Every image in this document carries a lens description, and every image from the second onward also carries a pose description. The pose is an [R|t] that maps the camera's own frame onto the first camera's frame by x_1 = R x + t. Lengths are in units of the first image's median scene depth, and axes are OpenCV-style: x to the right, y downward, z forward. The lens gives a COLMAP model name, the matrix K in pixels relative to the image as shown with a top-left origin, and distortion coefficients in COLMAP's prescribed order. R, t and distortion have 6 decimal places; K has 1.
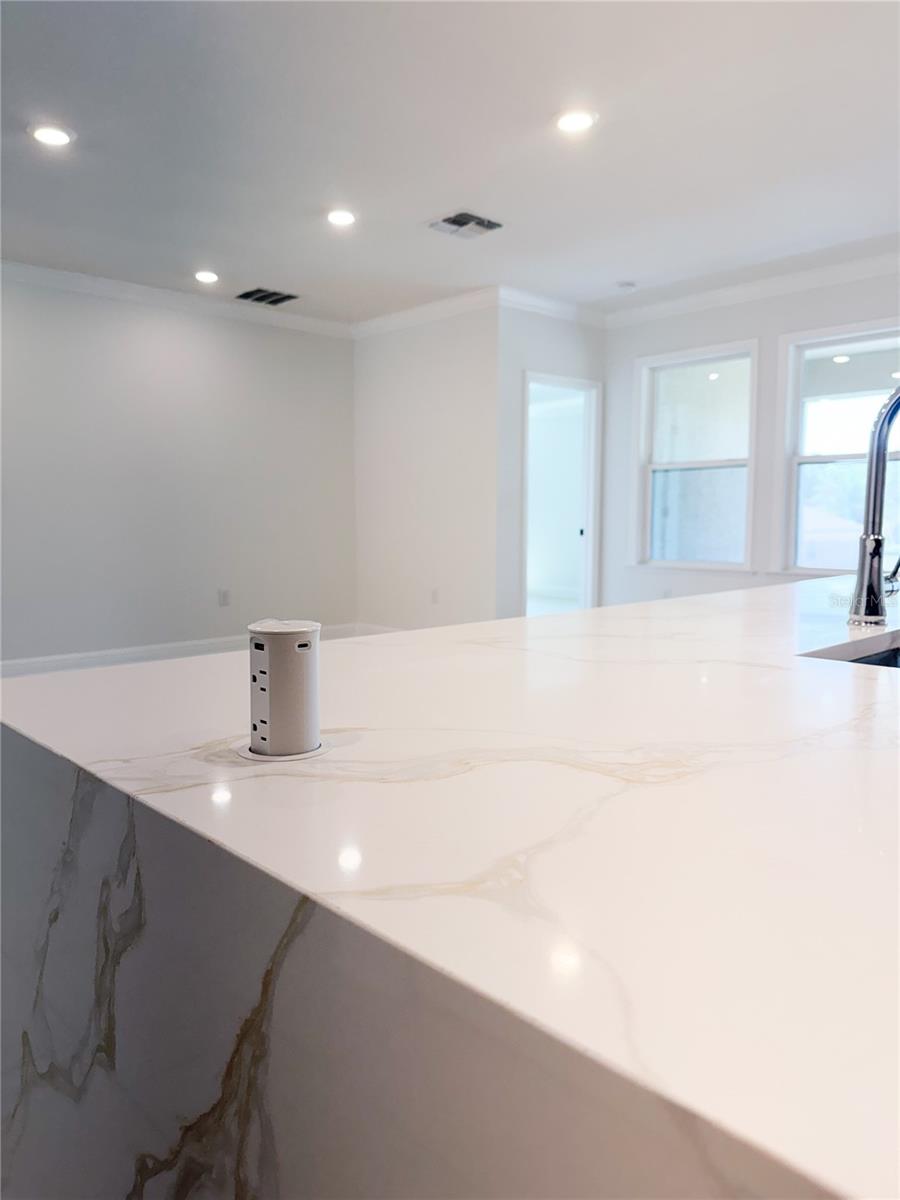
lens RADIAL K [[839.7, 0, 446.9], [0, 839.7, 604.2], [0, 0, 1]] dist [0.025398, -0.034350]
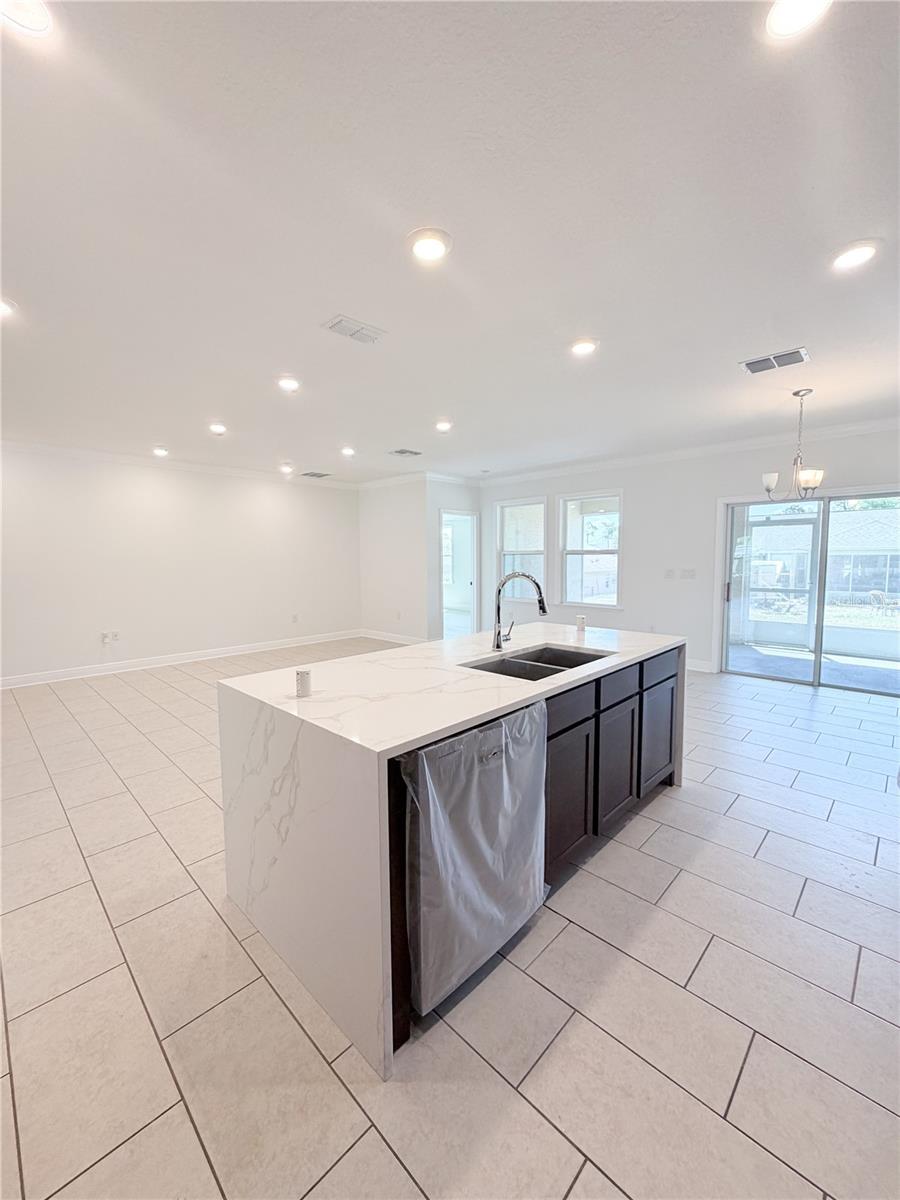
lens RADIAL K [[489.1, 0, 455.2], [0, 489.1, 593.9], [0, 0, 1]] dist [-0.000168, -0.000457]
pose [[0.998499, -0.011593, 0.053527, 0.065868], [0.012694, 0.999714, -0.020283, -0.042569], [-0.053277, 0.020932, 0.998360, -0.229475]]
